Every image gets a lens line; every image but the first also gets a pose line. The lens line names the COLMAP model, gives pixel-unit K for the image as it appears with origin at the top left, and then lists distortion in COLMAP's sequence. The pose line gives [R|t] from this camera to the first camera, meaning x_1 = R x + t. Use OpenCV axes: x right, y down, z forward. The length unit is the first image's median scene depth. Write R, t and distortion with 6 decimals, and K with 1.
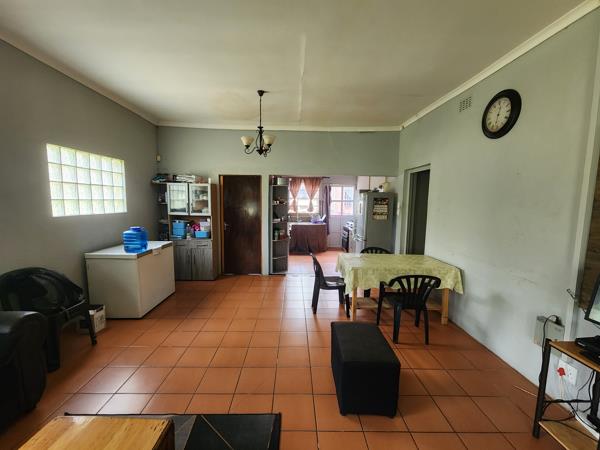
lens RADIAL K [[244.5, 0, 300.8], [0, 244.5, 226.1], [0, 0, 1]] dist [-0.000022, 0.000006]
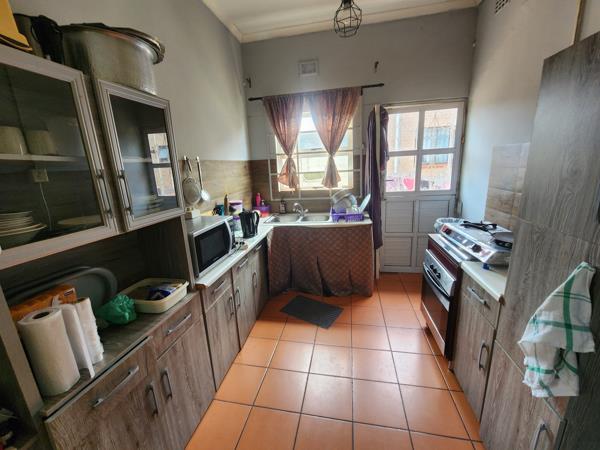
lens RADIAL K [[244.5, 0, 295.1], [0, 244.5, 222.5], [0, 0, 1]] dist [-0.000022, 0.000006]
pose [[0.971081, -0.009798, -0.238550, 0.076295], [0.040992, 0.991163, 0.126159, -0.053926], [0.235206, -0.132289, 0.962901, 0.608464]]
